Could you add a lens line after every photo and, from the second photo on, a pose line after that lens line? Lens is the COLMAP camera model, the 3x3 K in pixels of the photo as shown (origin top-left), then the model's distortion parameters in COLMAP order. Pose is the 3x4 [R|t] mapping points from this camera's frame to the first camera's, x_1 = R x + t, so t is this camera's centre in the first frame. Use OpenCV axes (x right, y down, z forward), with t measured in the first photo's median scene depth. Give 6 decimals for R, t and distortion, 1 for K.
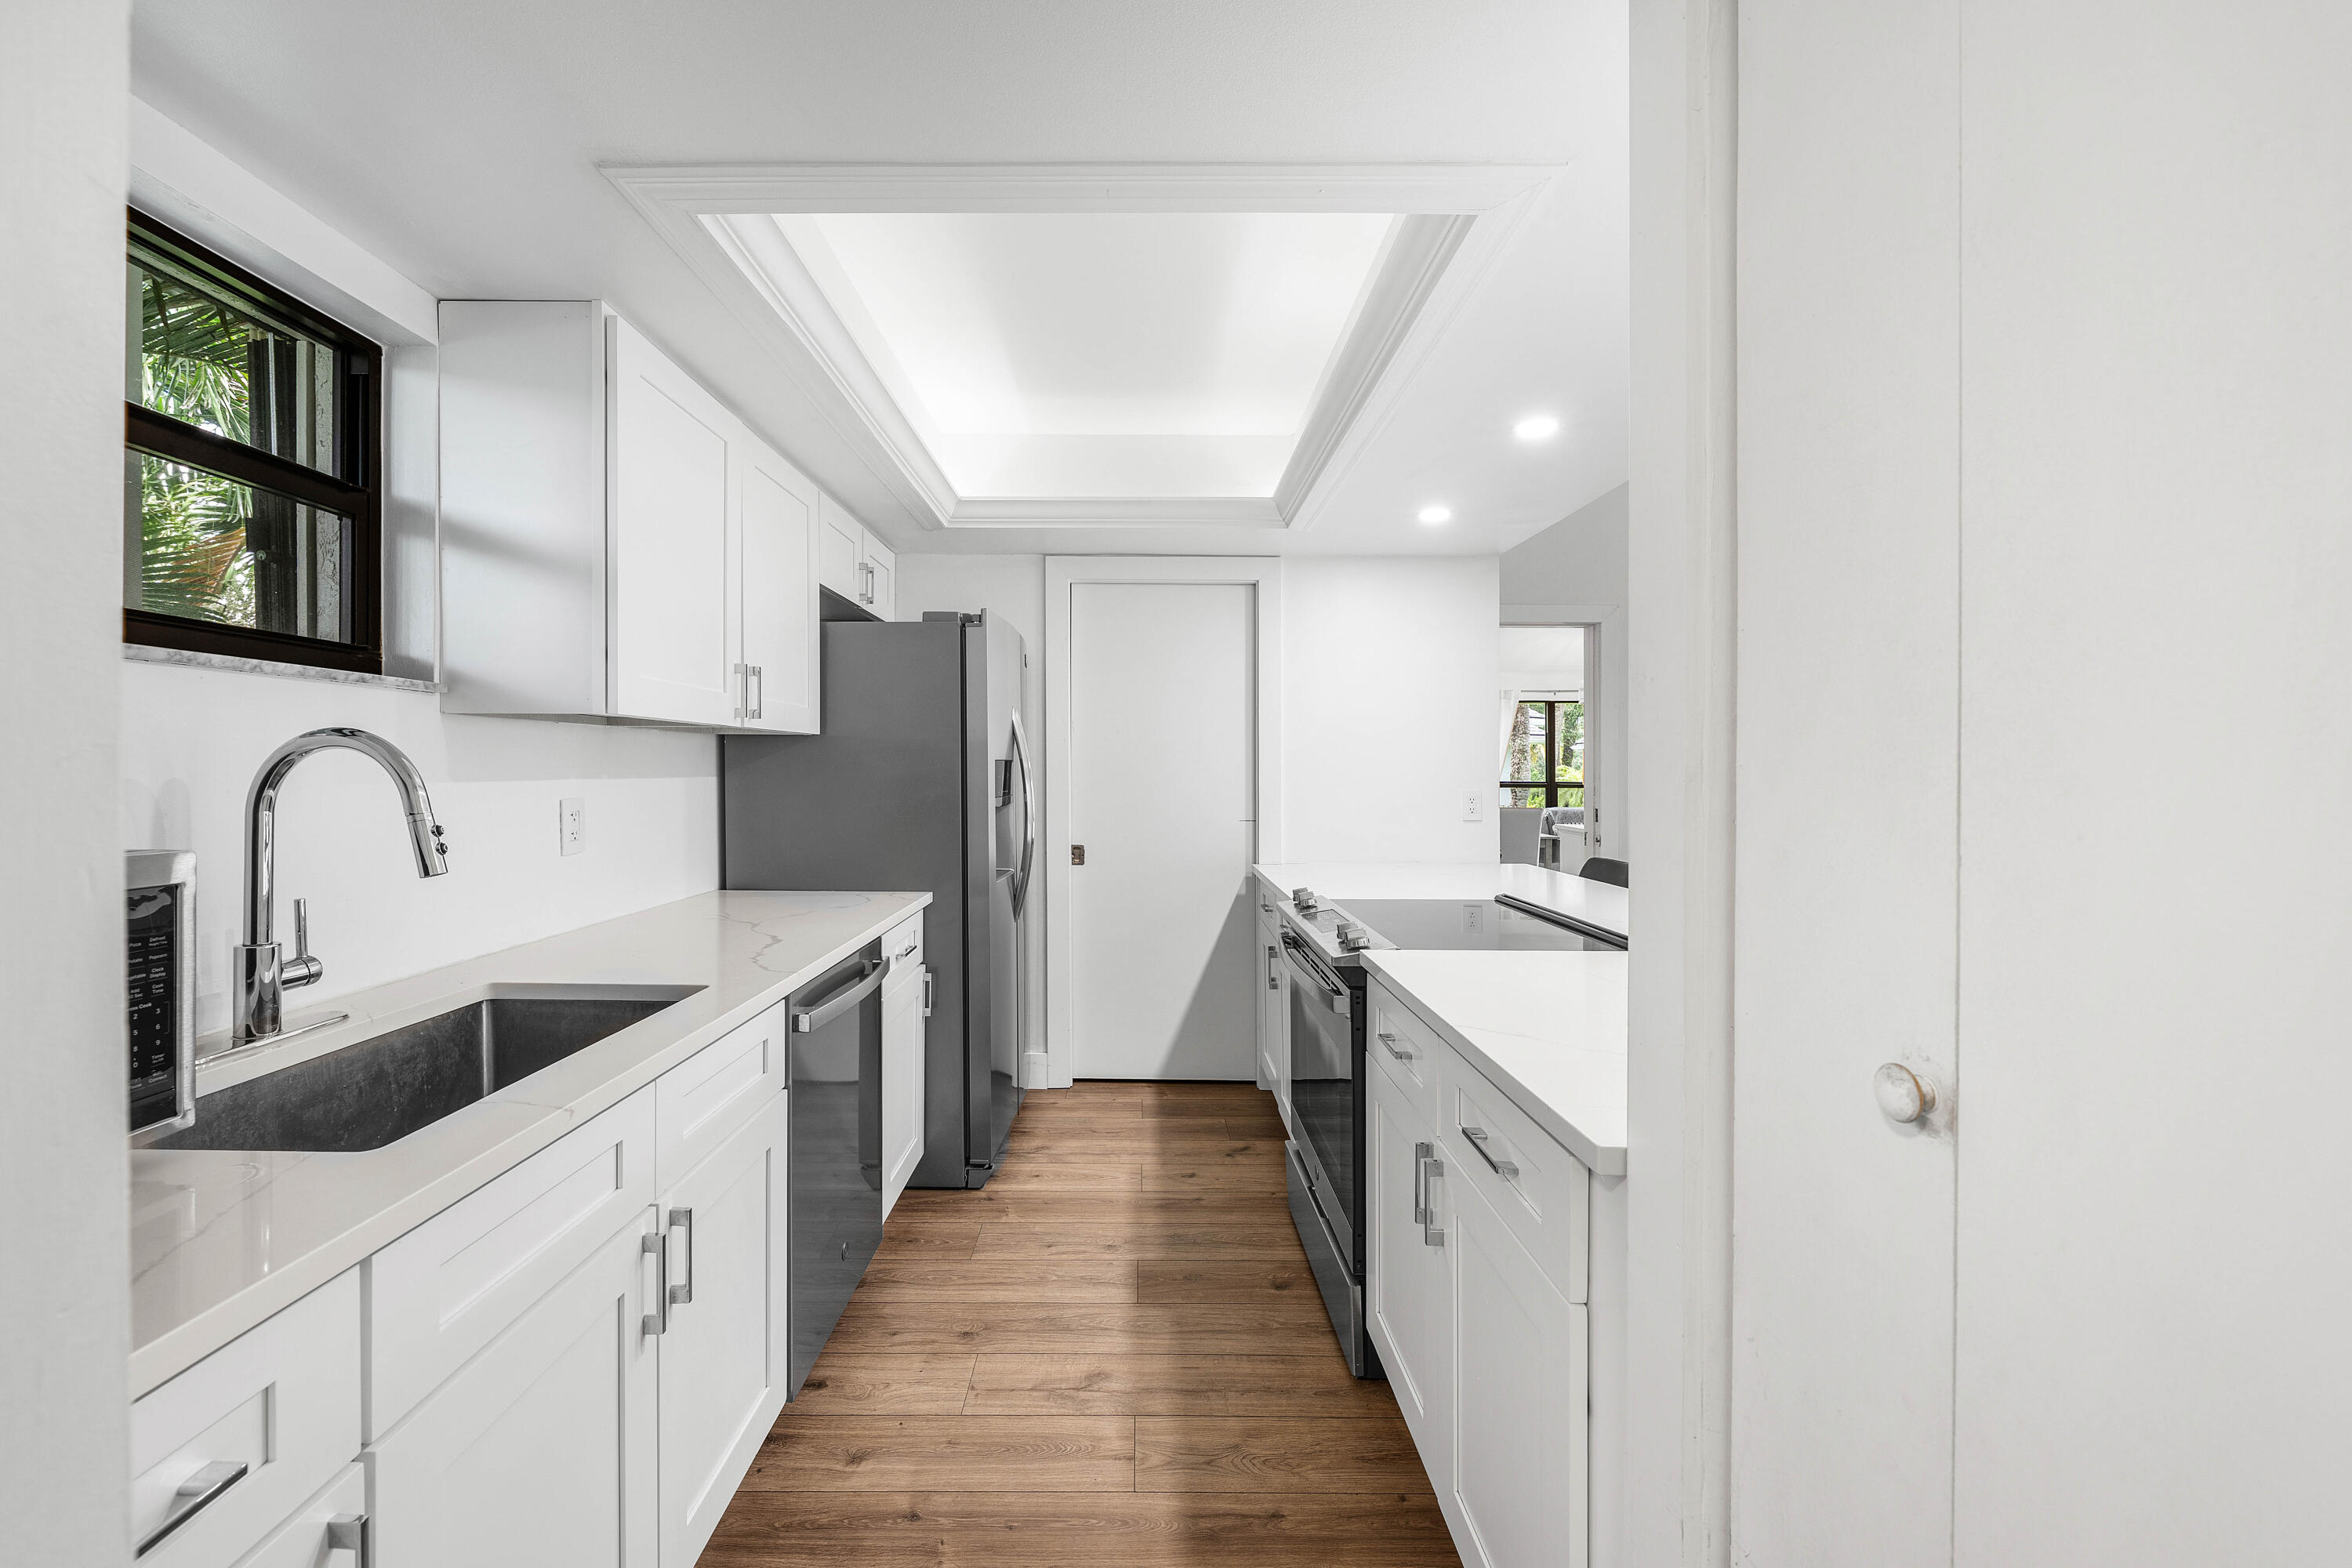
lens RADIAL K [[987.1, 0, 1158.4], [0, 987.1, 786.6], [0, 0, 1]] dist [0.000107, -0.000178]
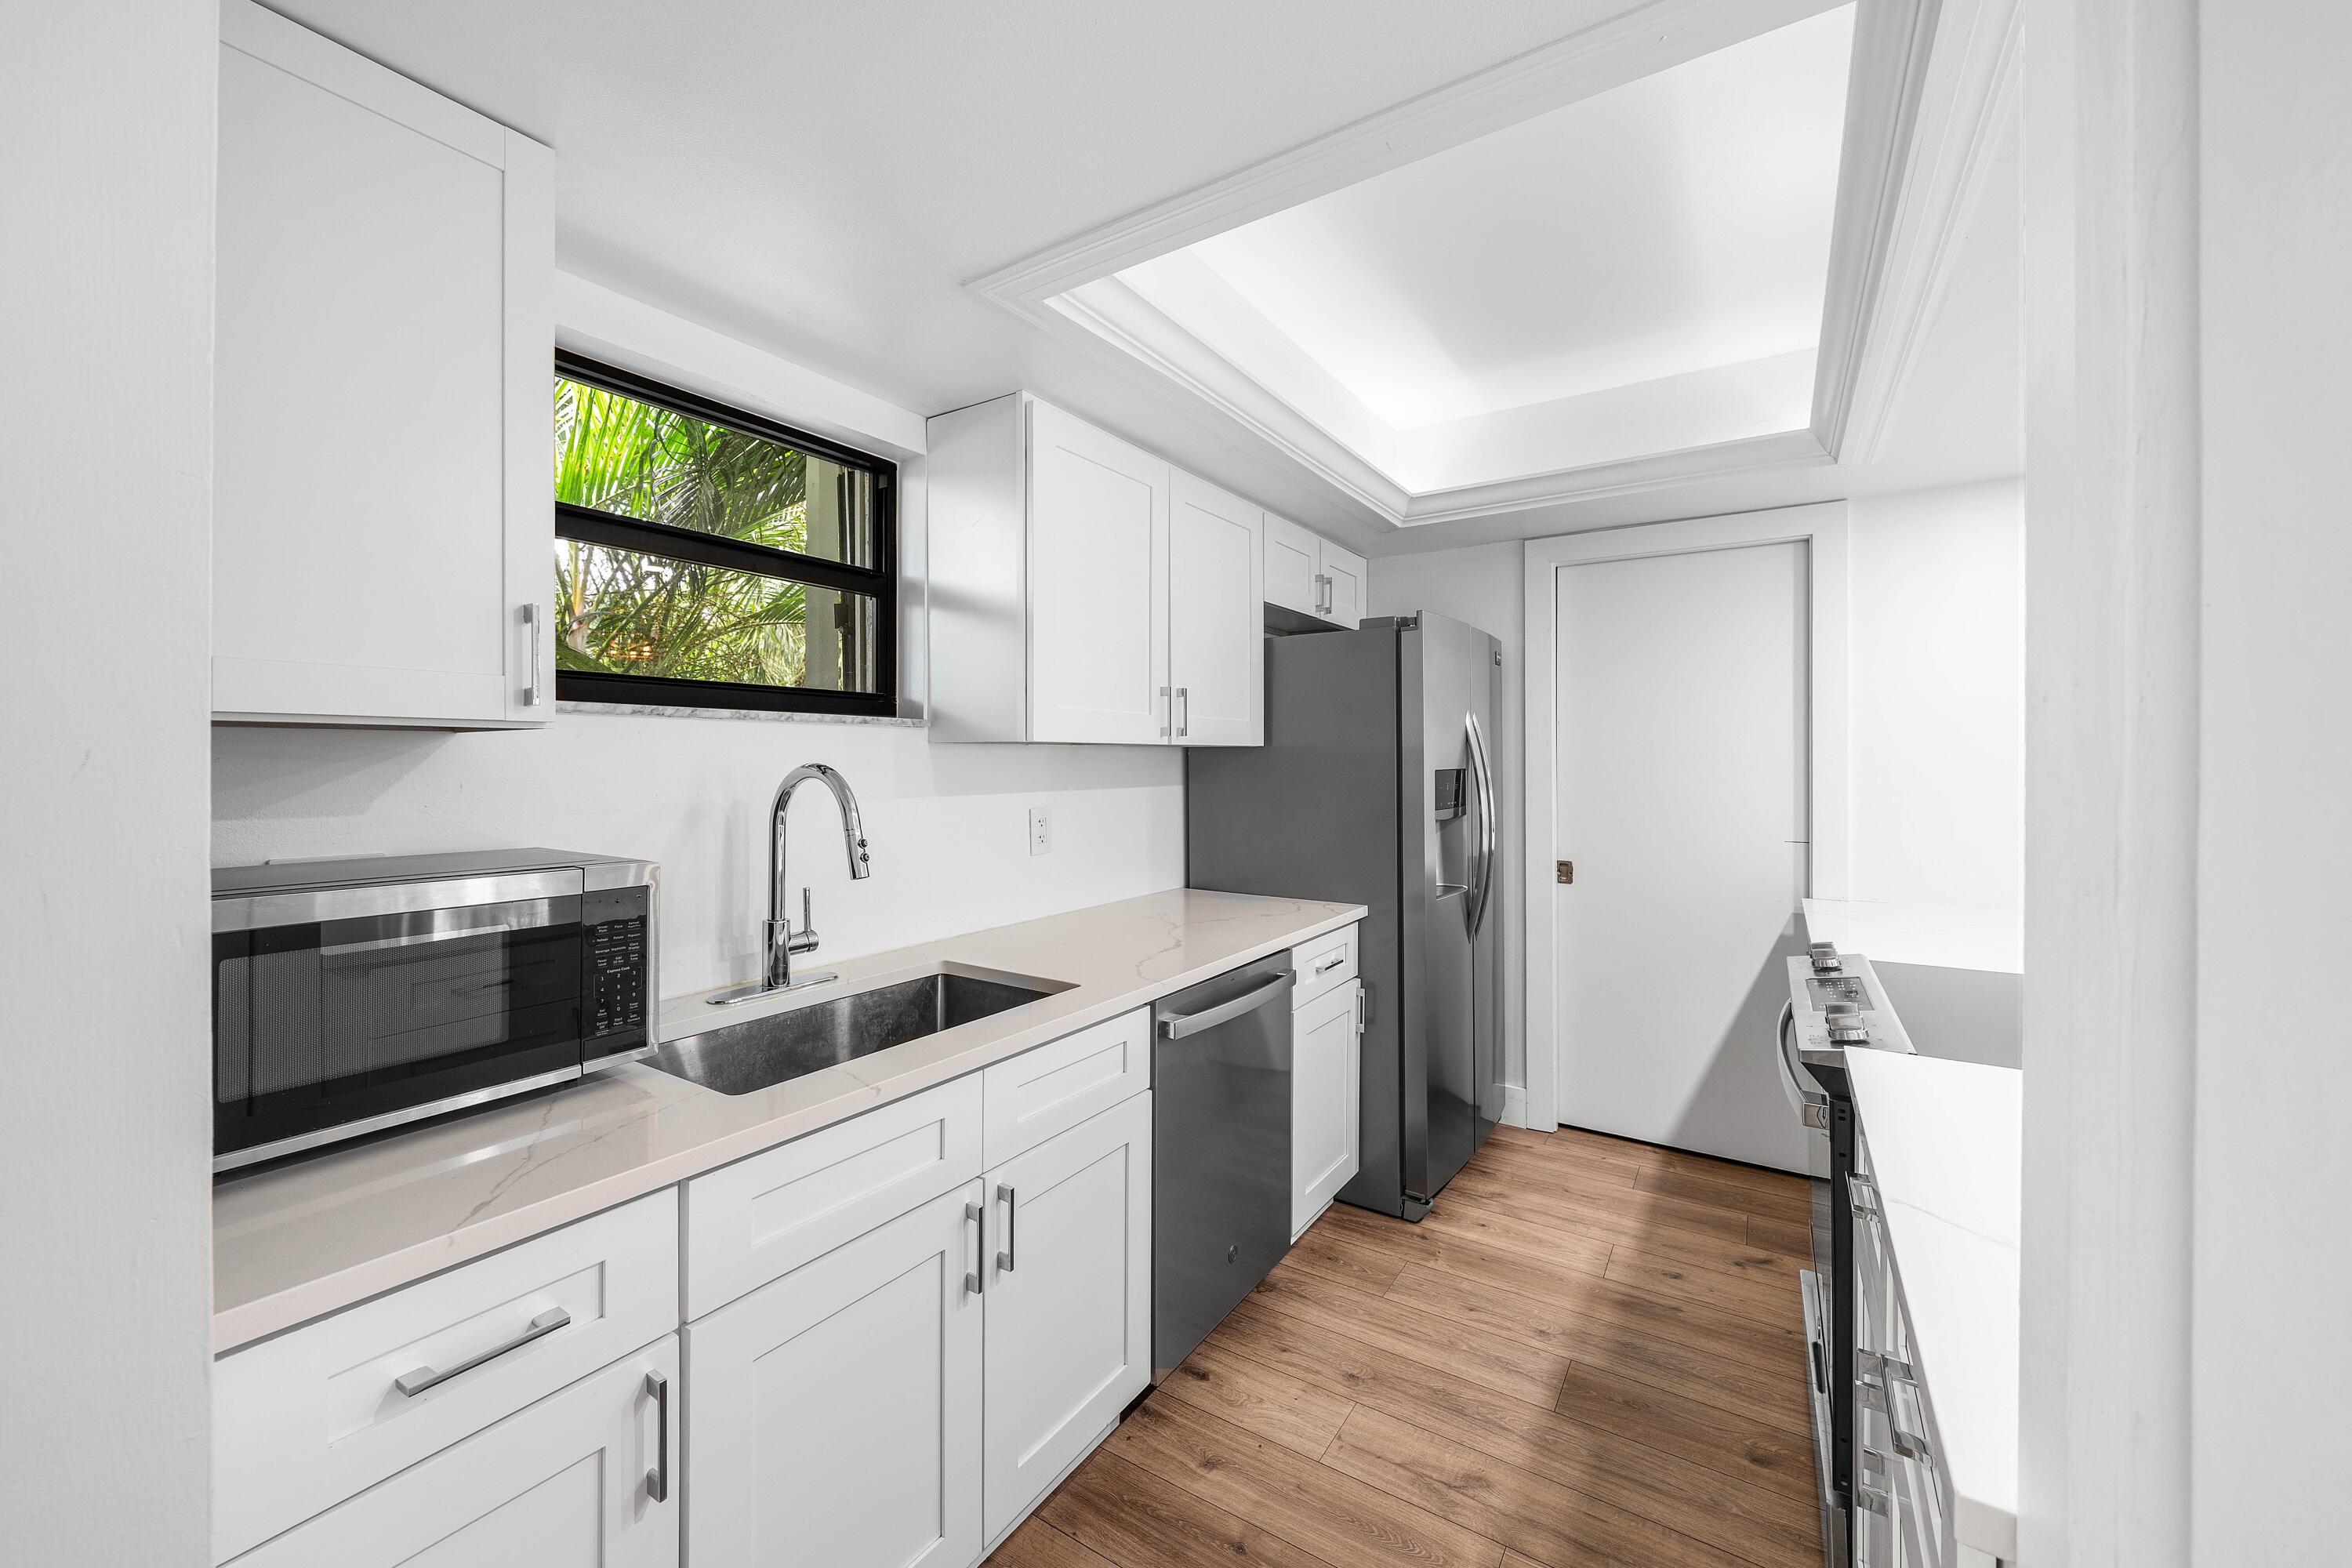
lens RADIAL K [[969.3, 0, 1167.0], [0, 969.3, 768.3], [0, 0, 1]] dist [0.001213, -0.000236]
pose [[0.817504, 0.003182, -0.575914, 0.160670], [-0.004717, 0.999988, -0.001169, -0.027008], [0.575904, 0.003672, 0.817509, 0.101986]]
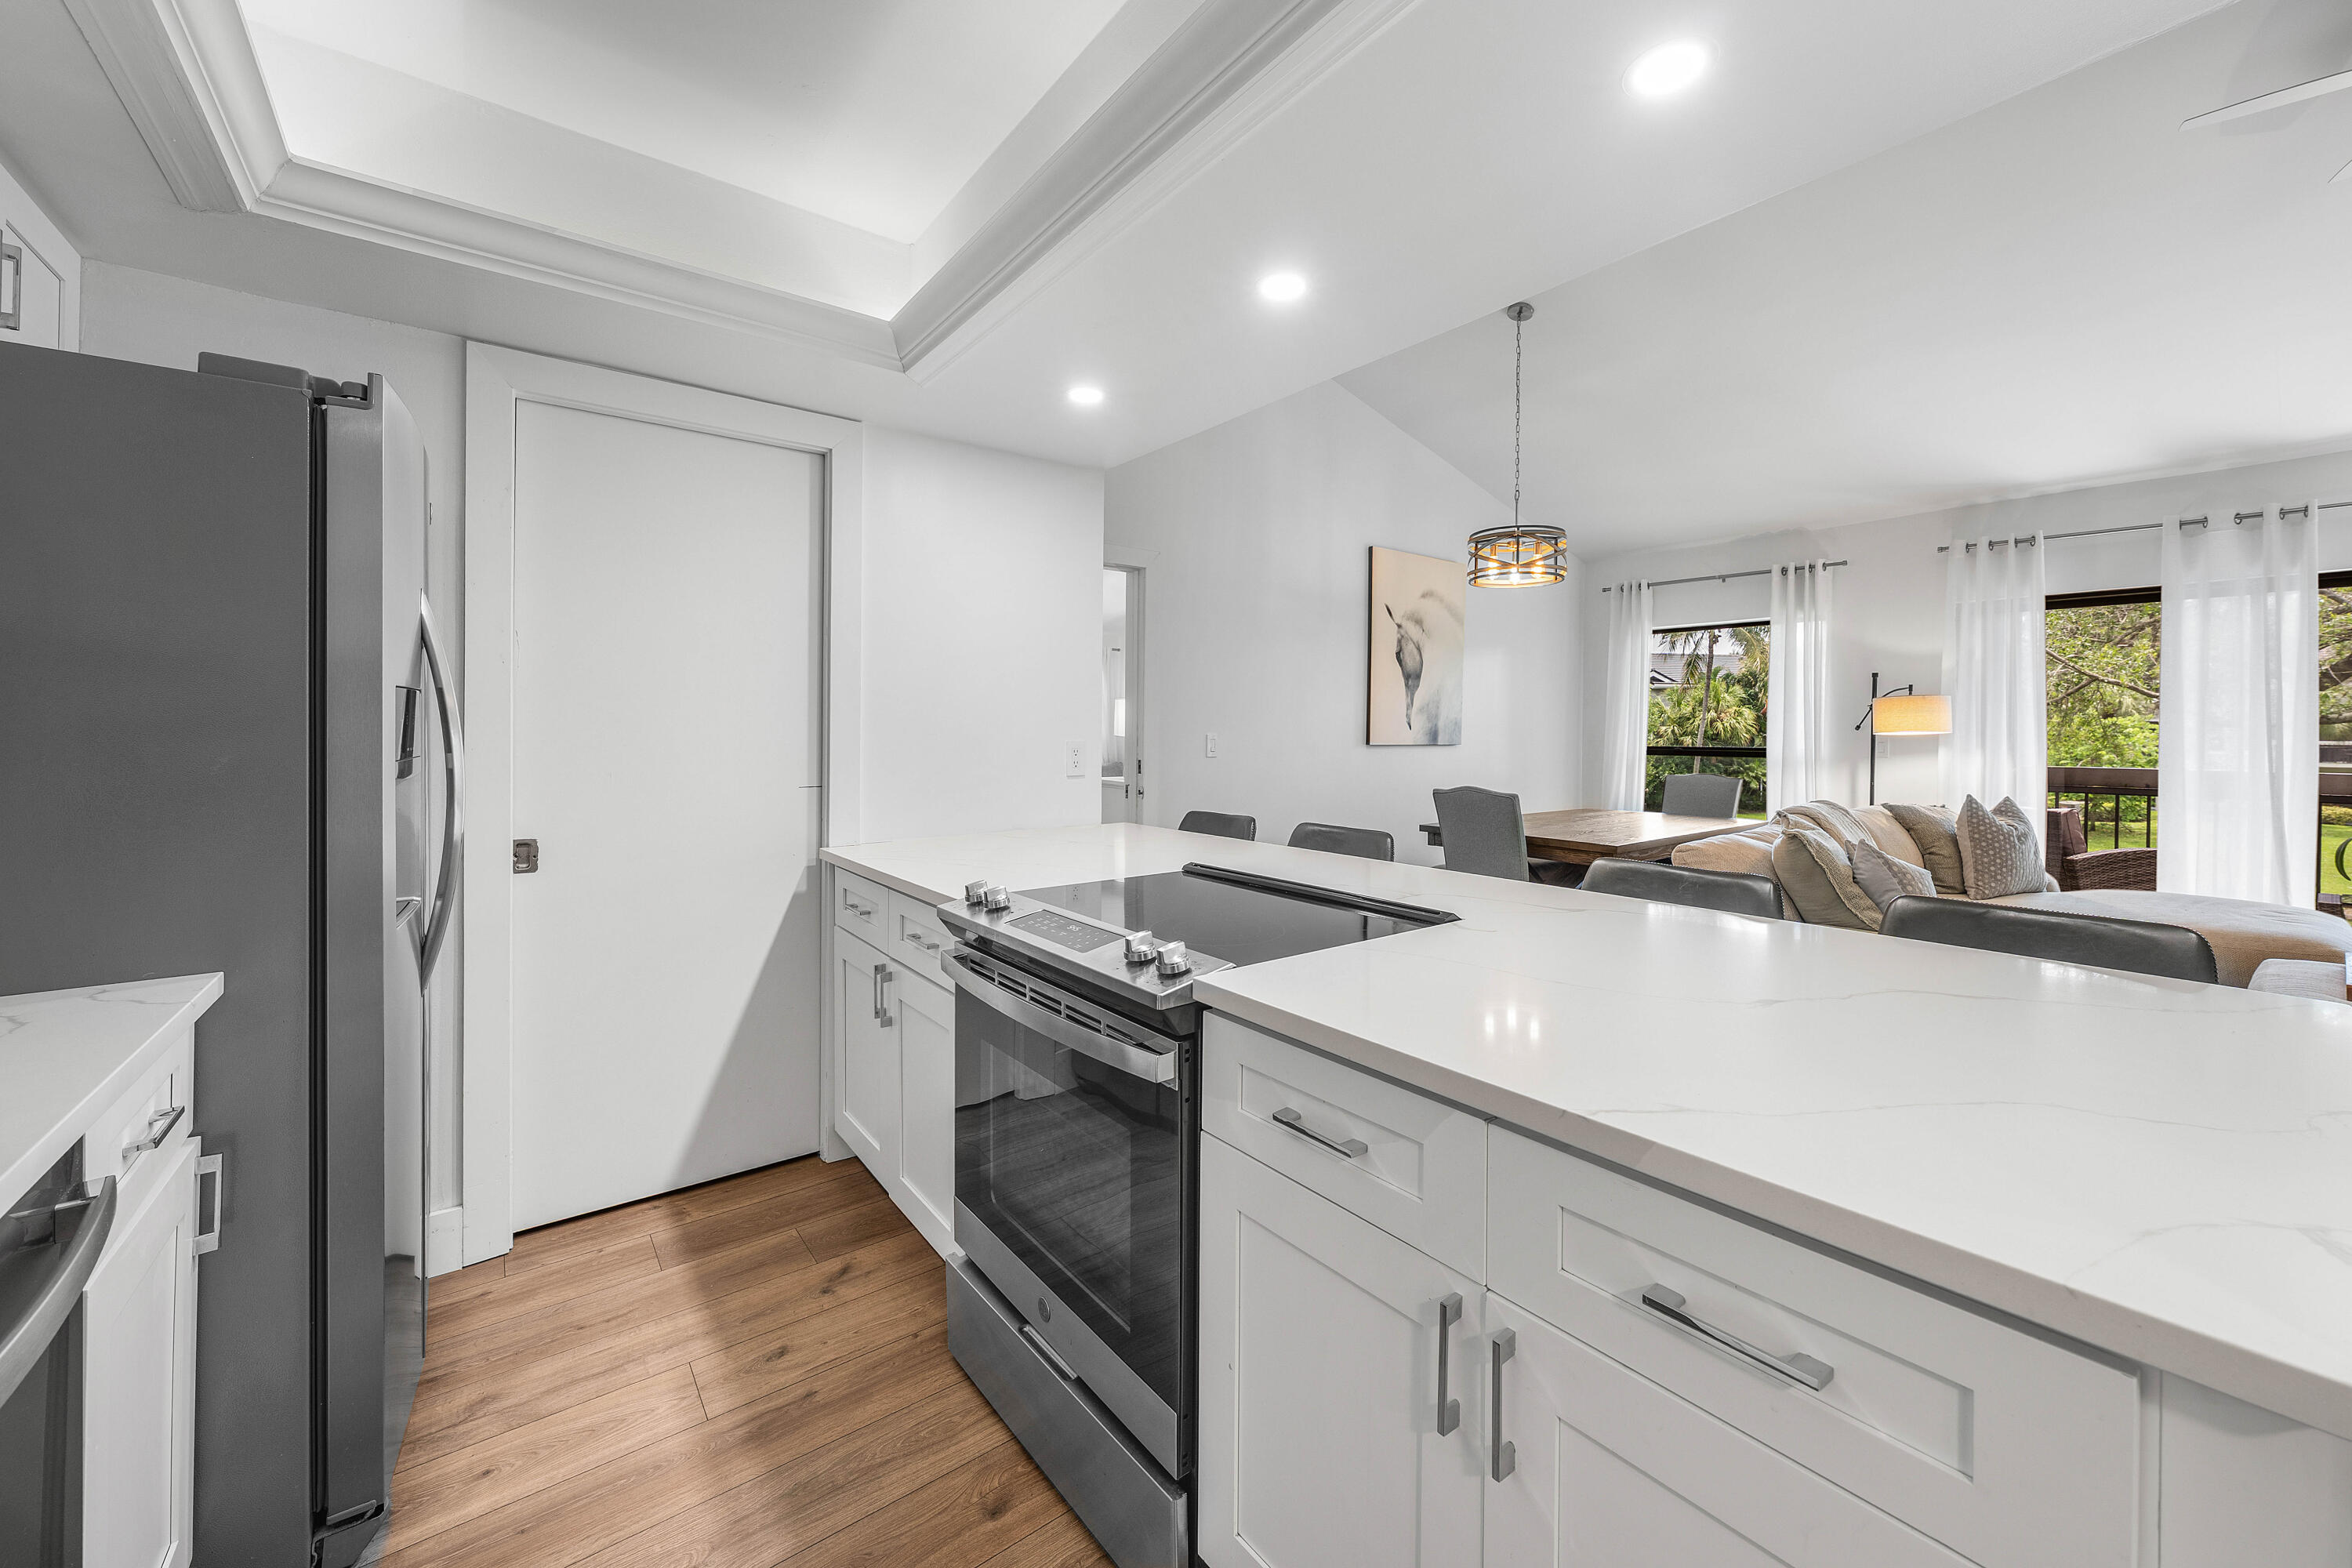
lens RADIAL K [[940.8, 0, 1177.3], [0, 940.8, 734.2], [0, 0, 1]] dist [-0.000005, -0.000157]
pose [[0.794454, 0.002655, 0.607318, -0.142290], [0.001538, 0.999978, -0.006383, 0.000998], [-0.607322, 0.006005, 0.794433, 0.388021]]
